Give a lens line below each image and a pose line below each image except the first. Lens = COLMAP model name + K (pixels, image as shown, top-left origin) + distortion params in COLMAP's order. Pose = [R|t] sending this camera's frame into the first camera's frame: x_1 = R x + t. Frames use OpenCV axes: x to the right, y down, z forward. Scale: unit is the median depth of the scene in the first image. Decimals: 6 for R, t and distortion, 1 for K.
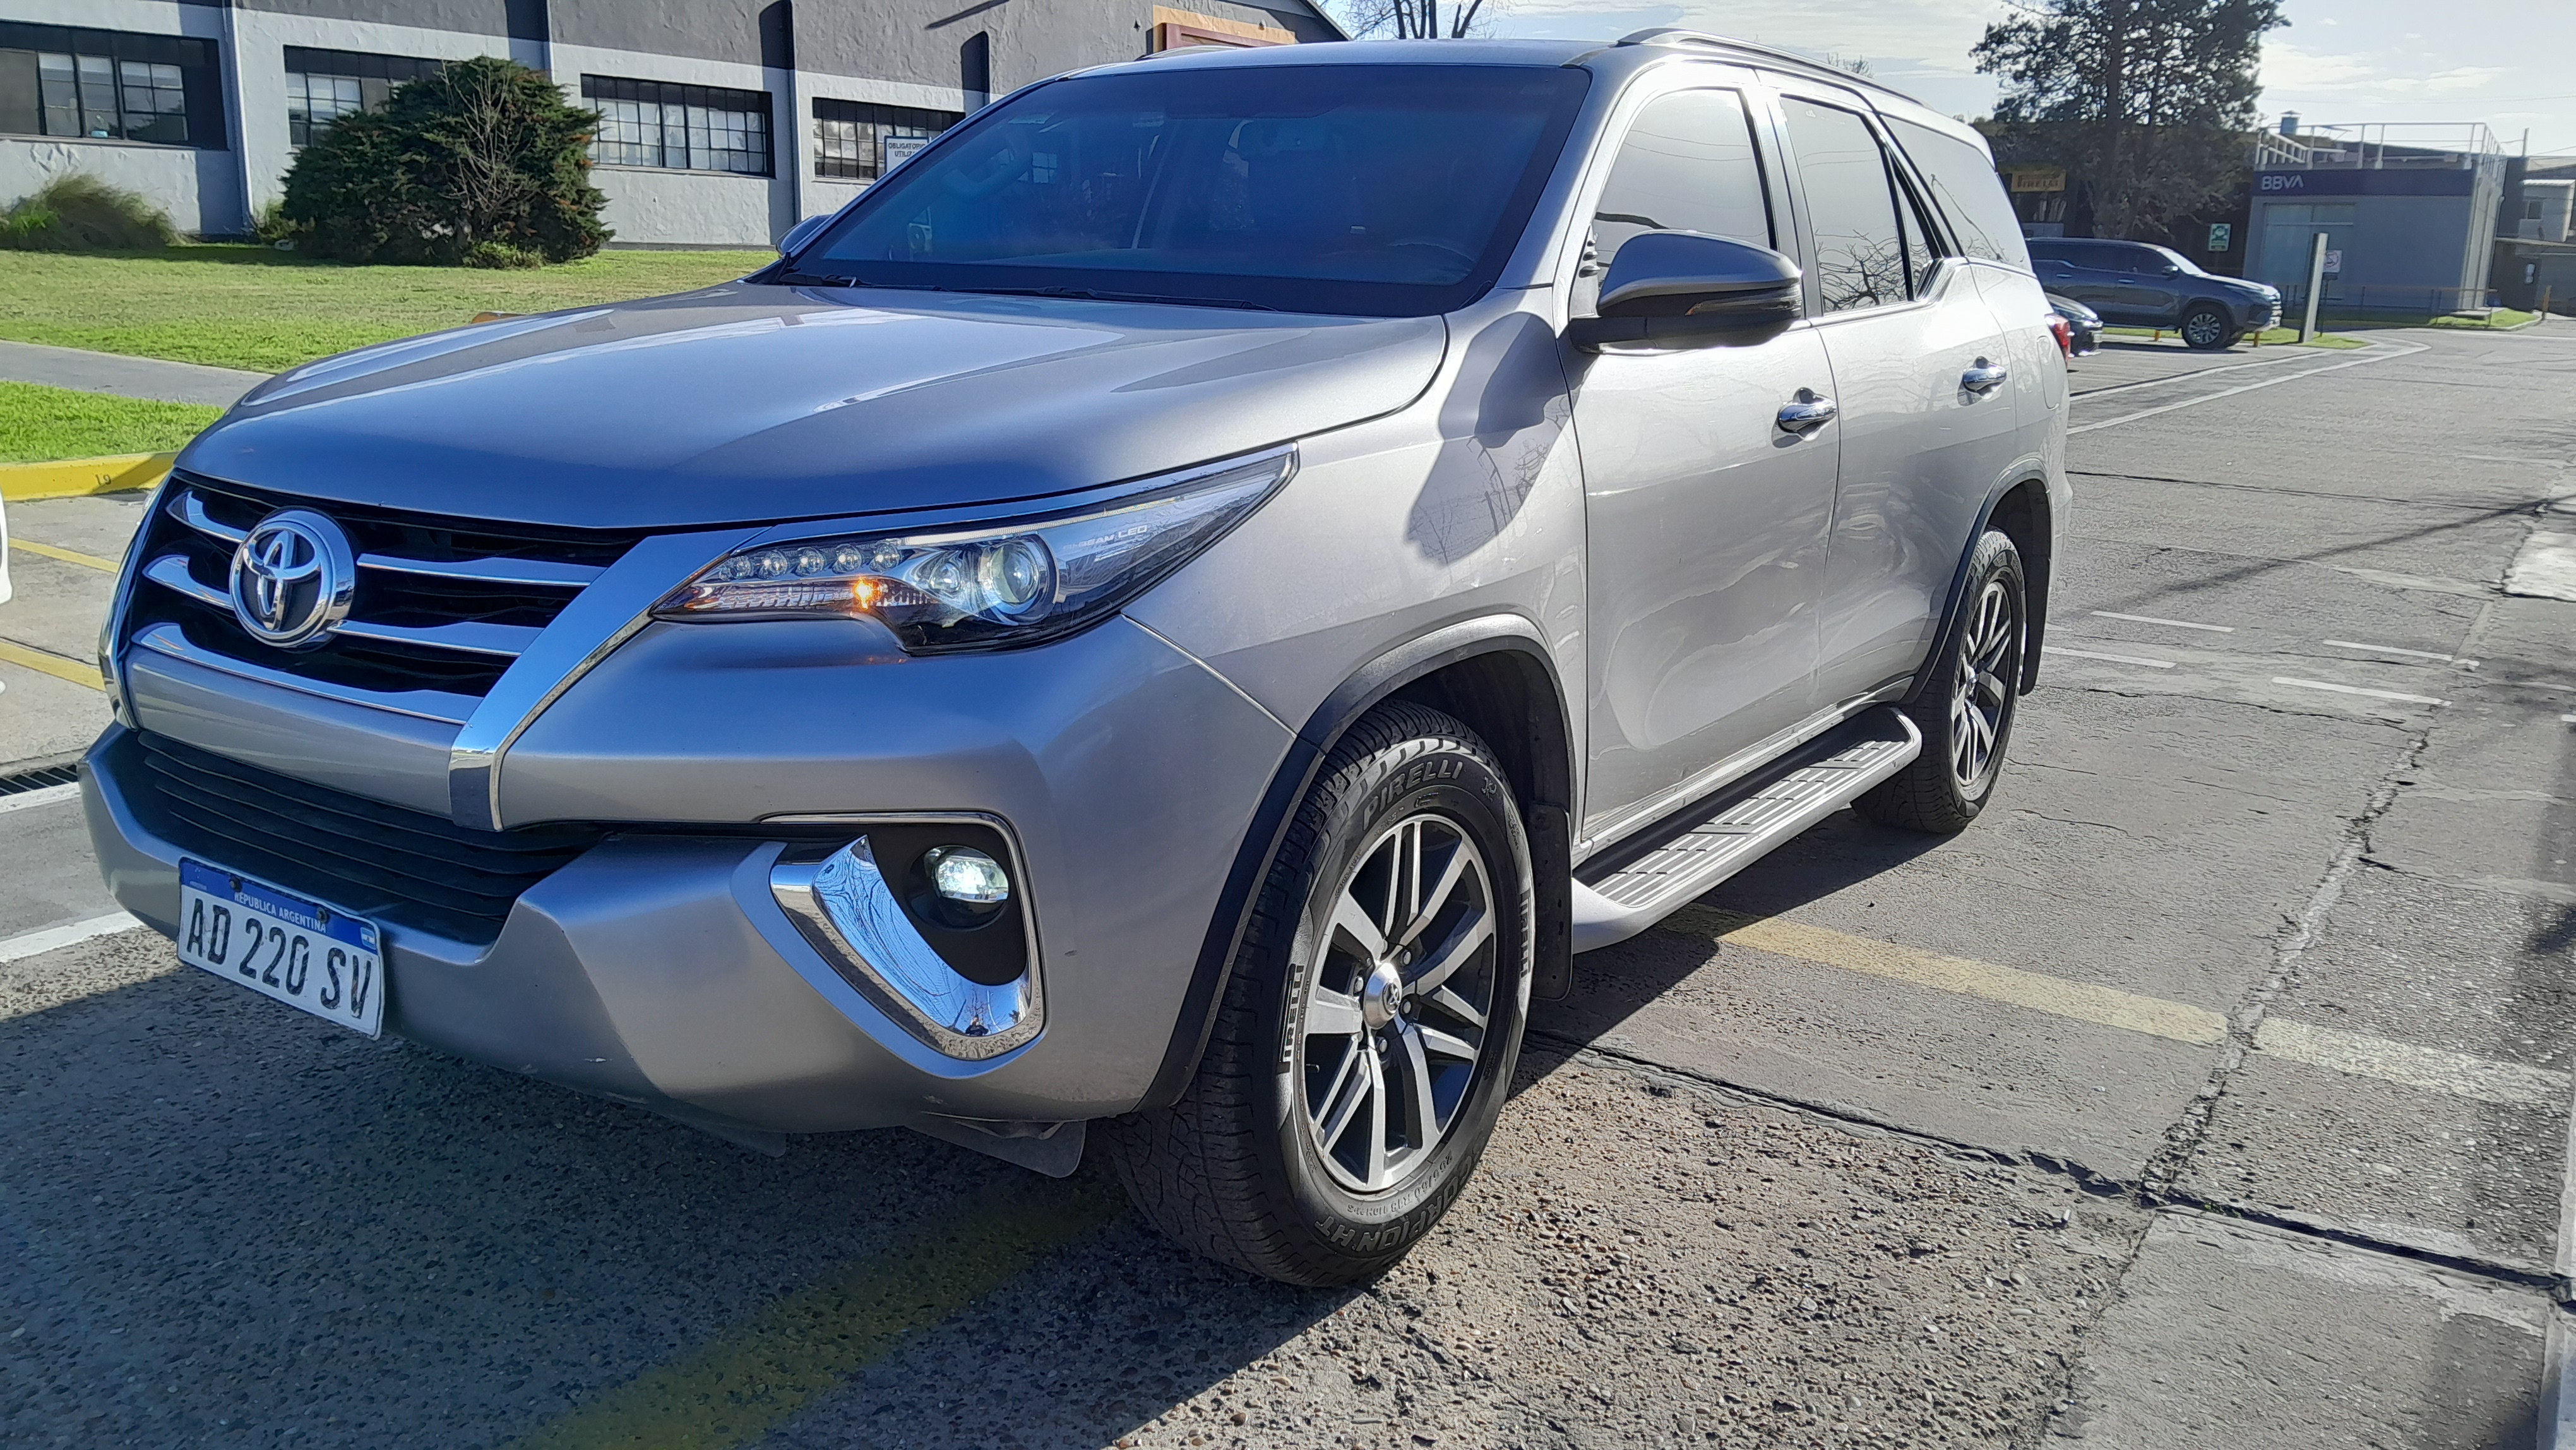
lens RADIAL K [[1990.0, 0, 1296.5], [0, 1990.0, 727.1], [0, 0, 1]] dist [0.031070, -0.080944]
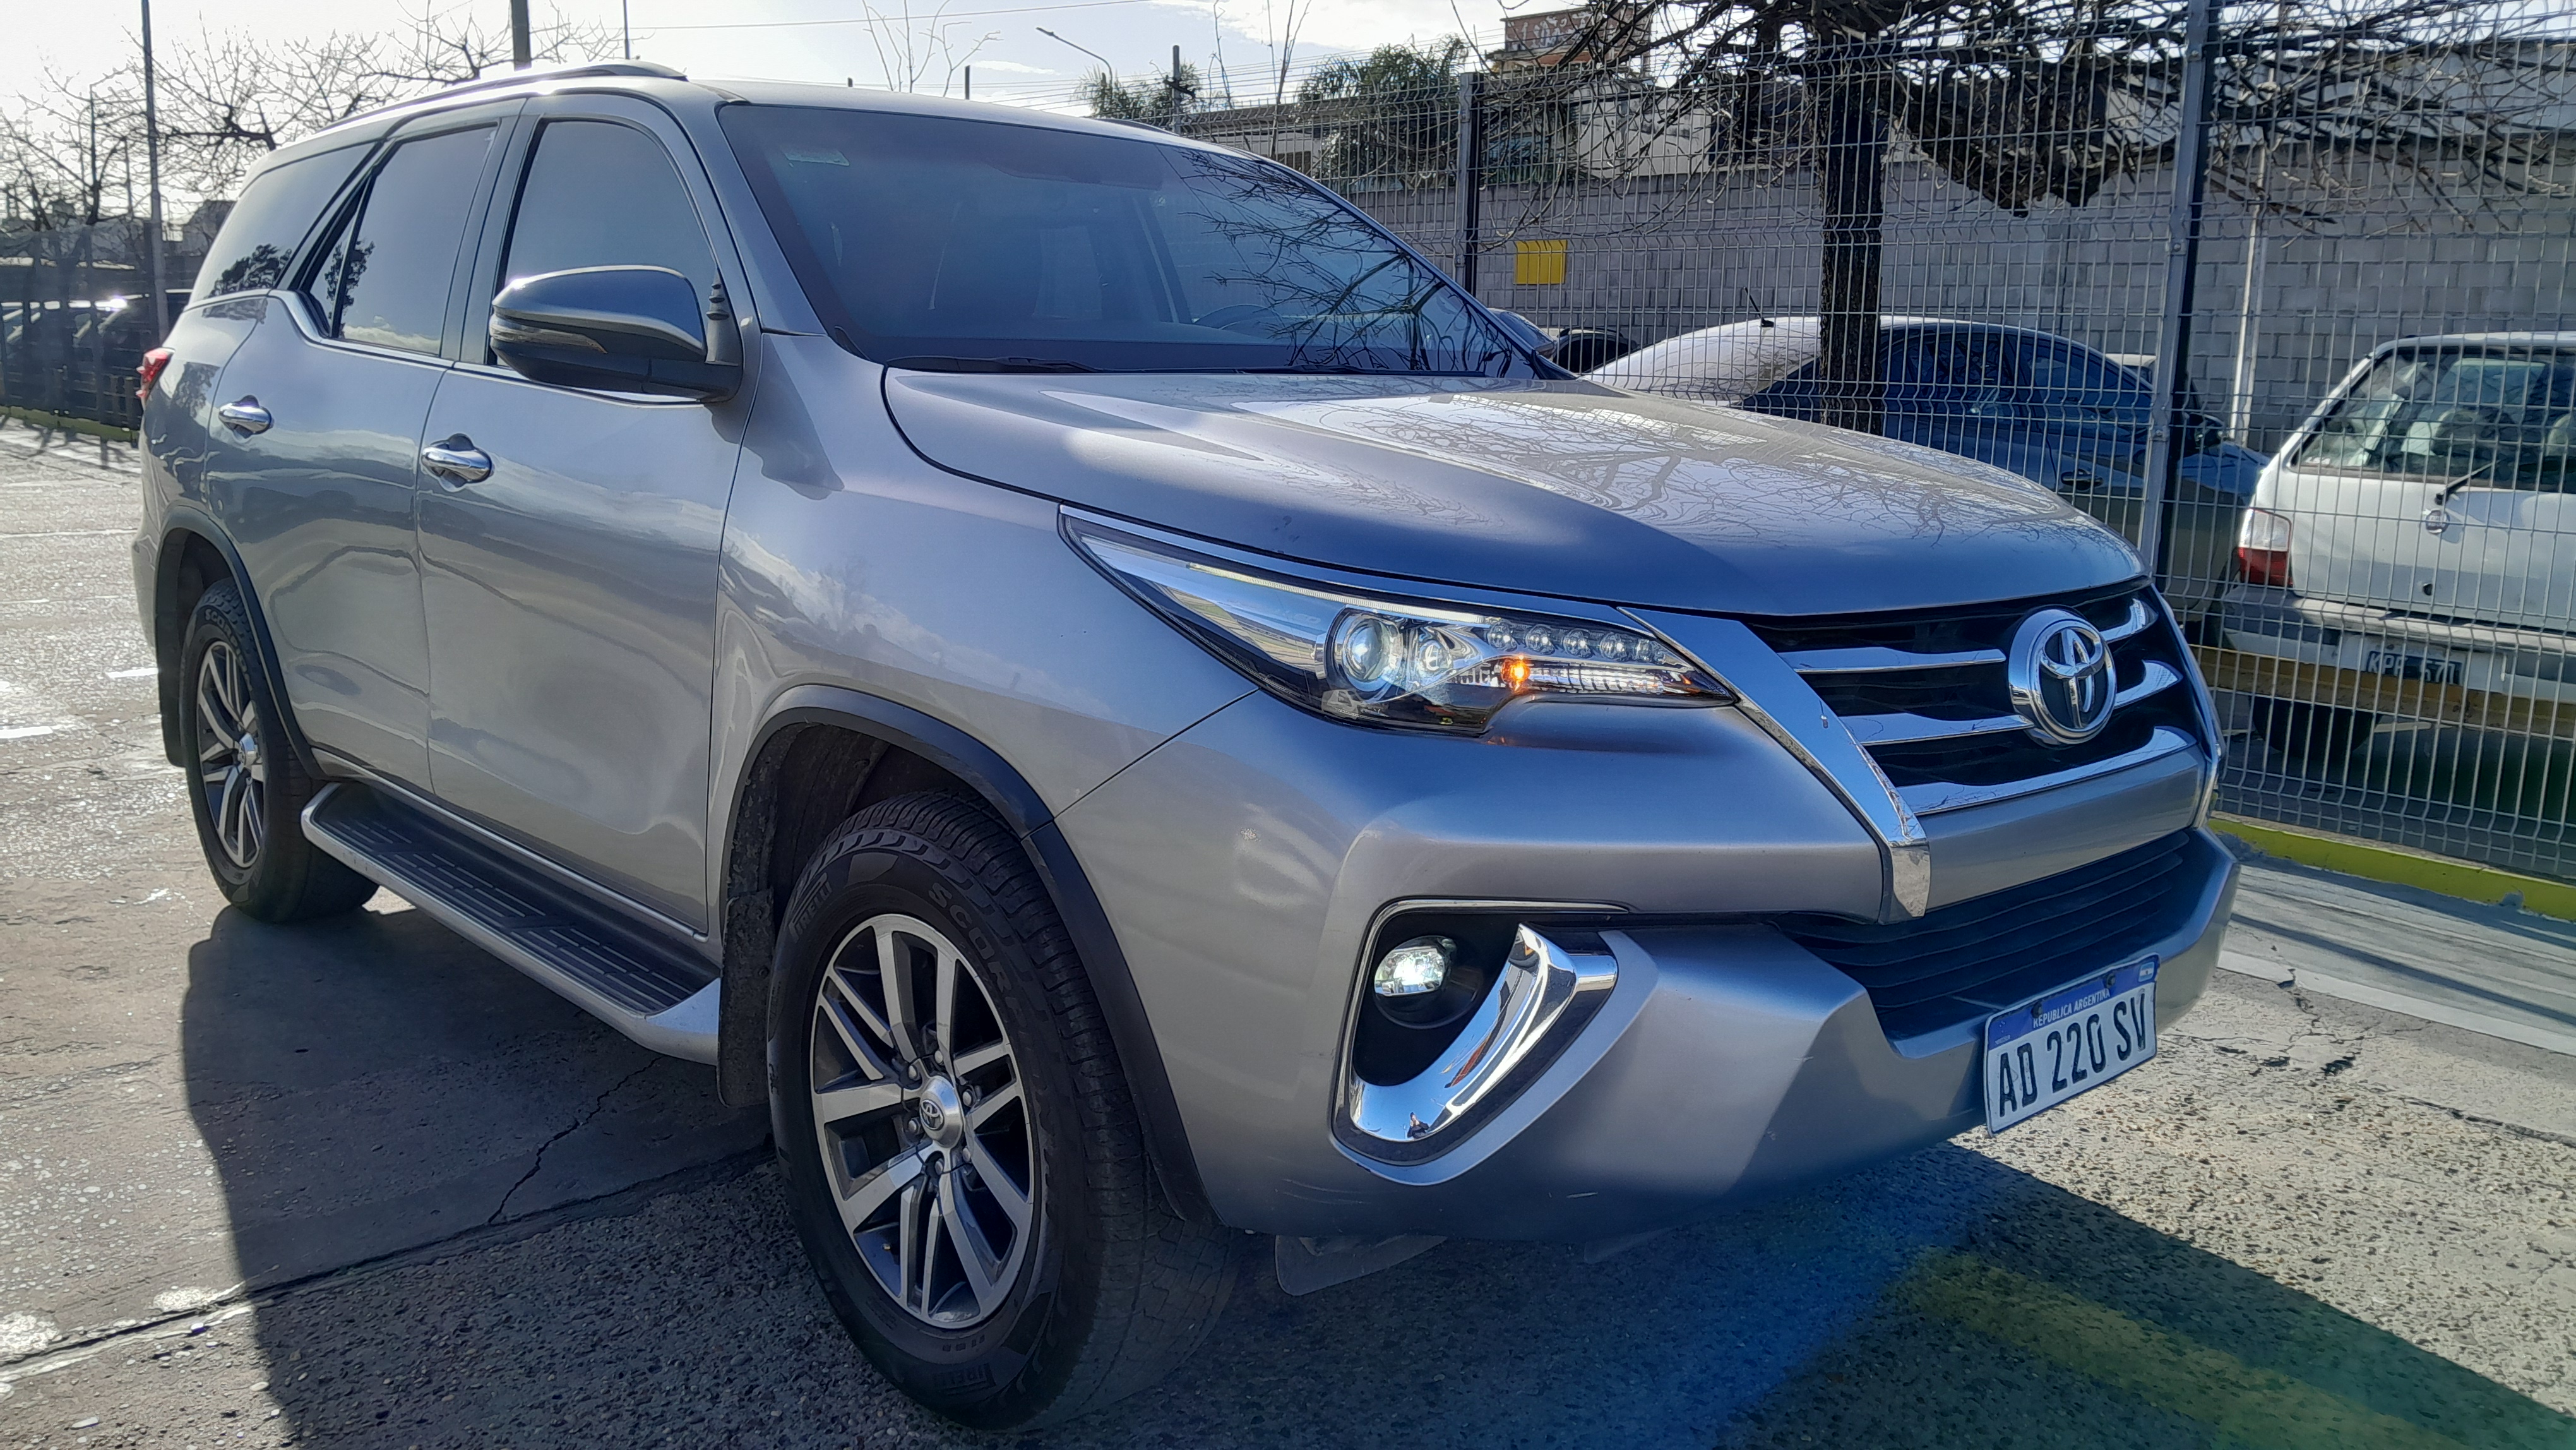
lens RADIAL K [[1992.8, 0, 1288.3], [0, 1992.8, 709.8], [0, 0, 1]] dist [0.013325, -0.052617]
pose [[0.254753, -0.198091, 0.946499, -1.218120], [0.209050, 0.966930, 0.146100, -0.224095], [-0.944139, 0.160647, 0.287739, 0.841967]]
